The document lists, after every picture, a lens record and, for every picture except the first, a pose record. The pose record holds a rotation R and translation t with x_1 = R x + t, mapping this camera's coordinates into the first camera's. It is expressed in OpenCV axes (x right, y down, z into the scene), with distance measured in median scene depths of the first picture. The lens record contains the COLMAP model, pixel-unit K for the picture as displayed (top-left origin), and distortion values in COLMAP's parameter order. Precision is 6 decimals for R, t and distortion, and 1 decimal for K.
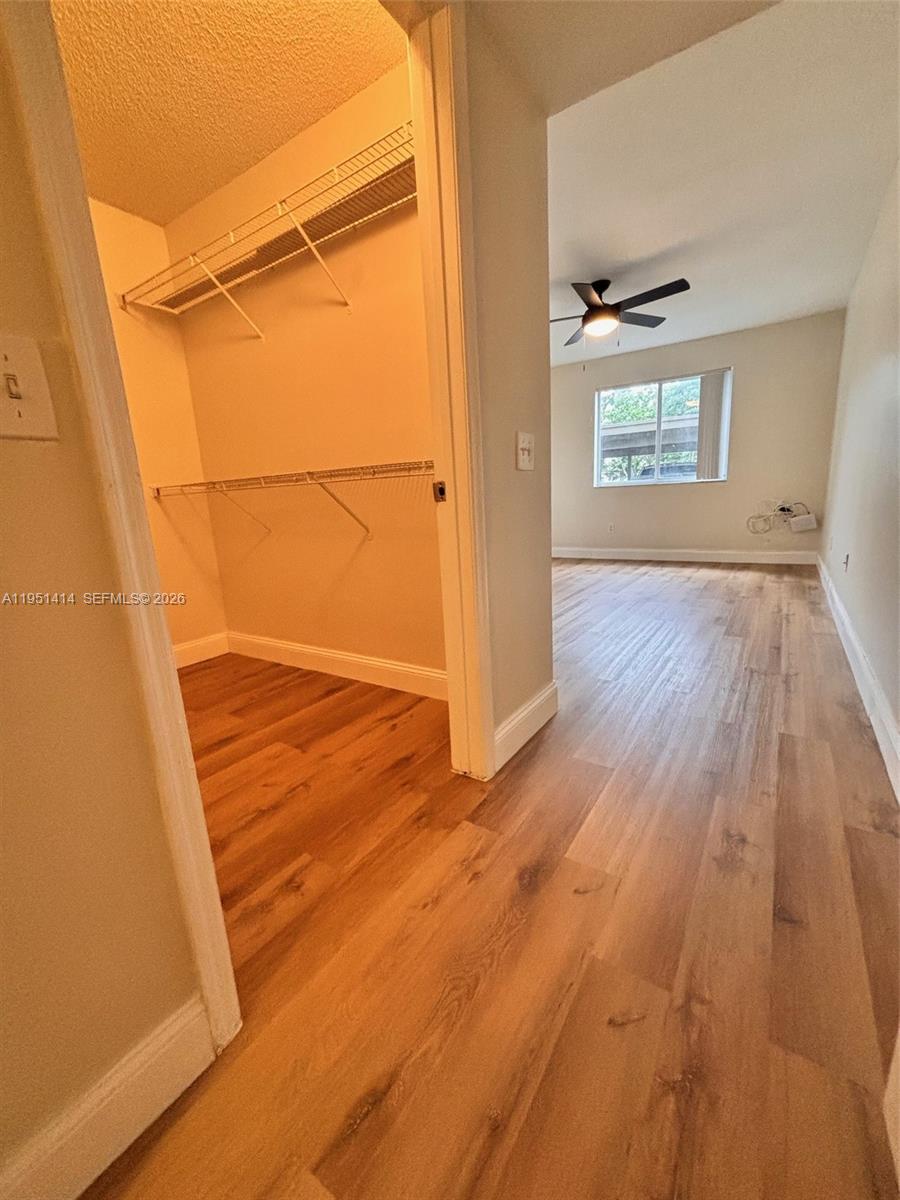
lens RADIAL K [[485.6, 0, 450.9], [0, 485.6, 598.8], [0, 0, 1]] dist [-0.001430, 0.000481]
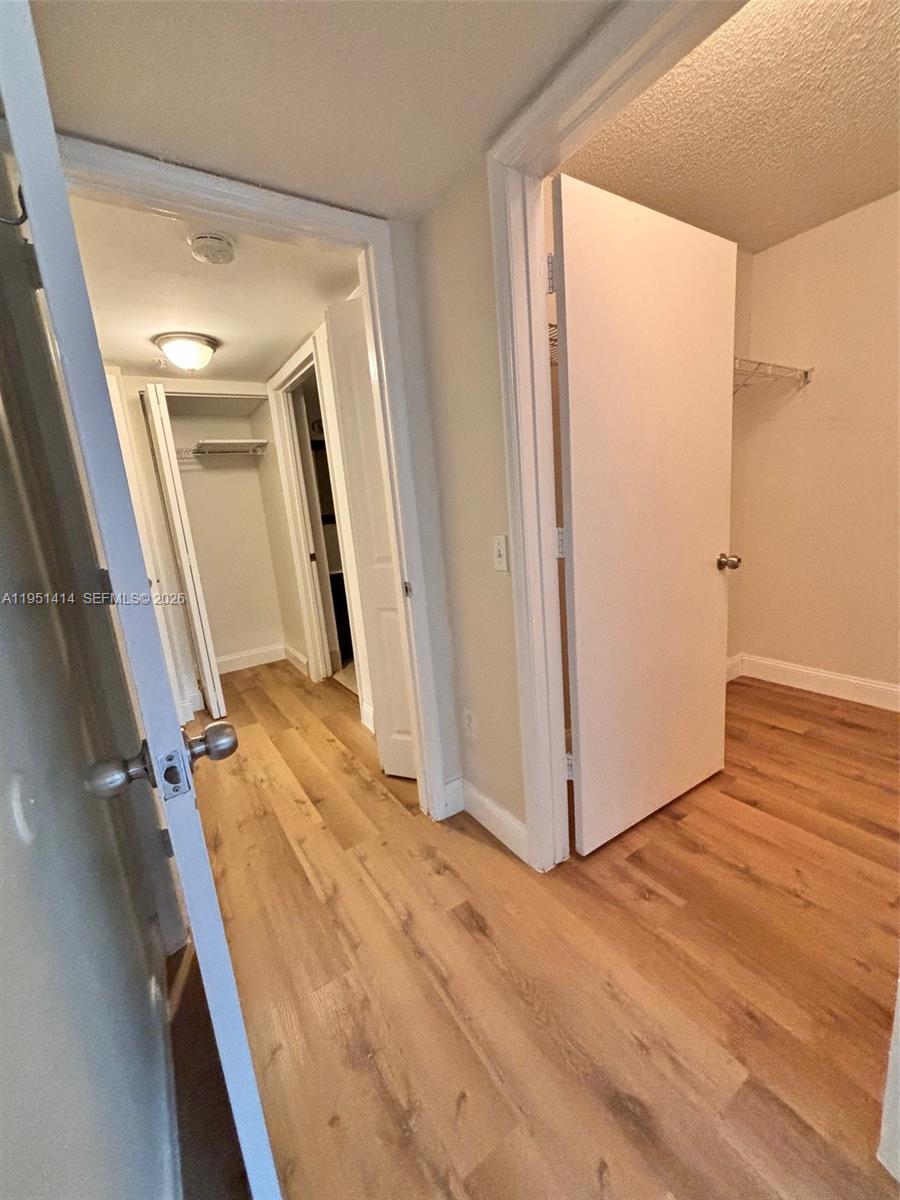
lens RADIAL K [[485.6, 0, 453.0], [0, 485.6, 599.5], [0, 0, 1]] dist [-0.001430, 0.000481]
pose [[-0.380467, 0.267073, -0.885391, 0.622337], [-0.096755, 0.940642, 0.325316, -0.391542], [0.919719, 0.209438, -0.332043, 0.644130]]
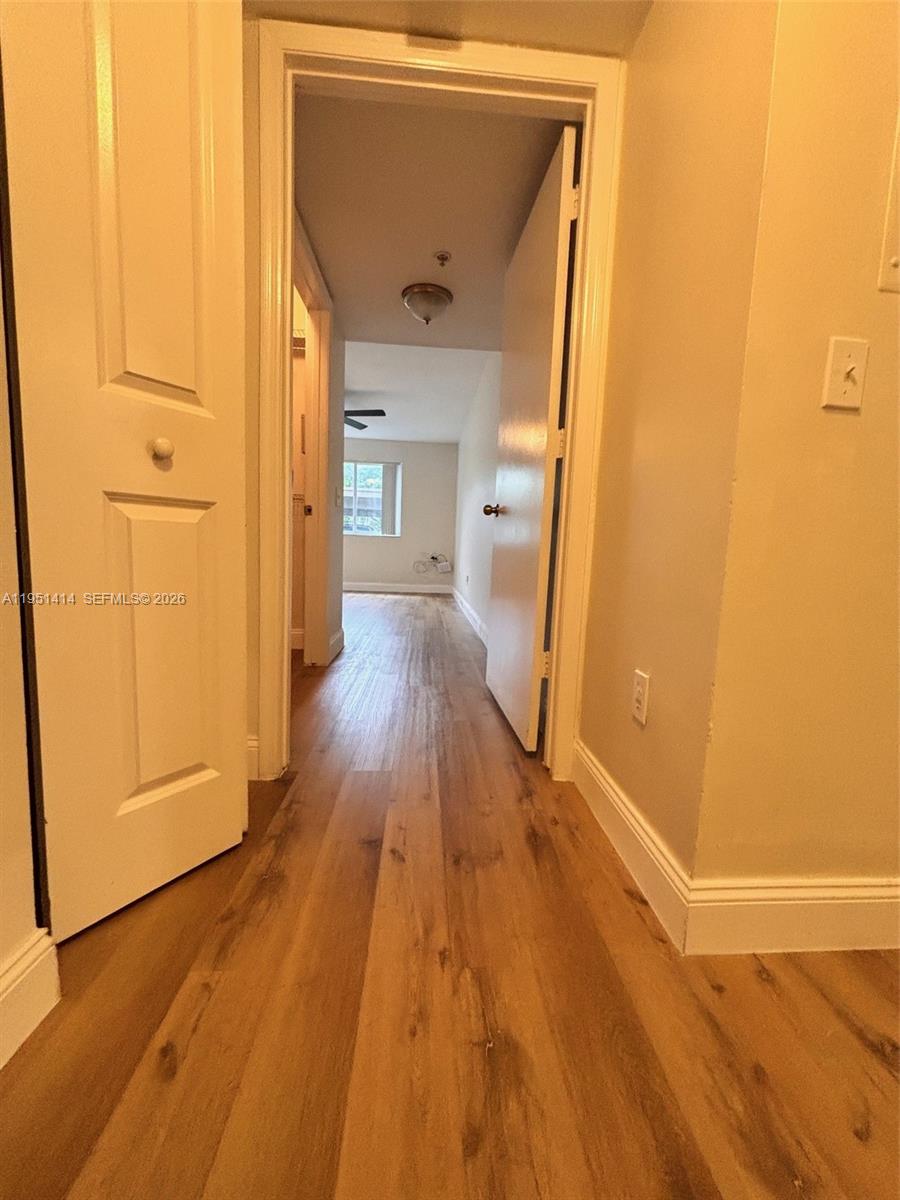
lens RADIAL K [[485.6, 0, 452.1], [0, 485.6, 602.7], [0, 0, 1]] dist [-0.001430, 0.000481]
pose [[0.791123, 0.016005, 0.611447, -0.724374], [0.049879, 0.994640, -0.090572, 0.343151], [-0.609620, 0.102152, 0.786085, -0.827176]]
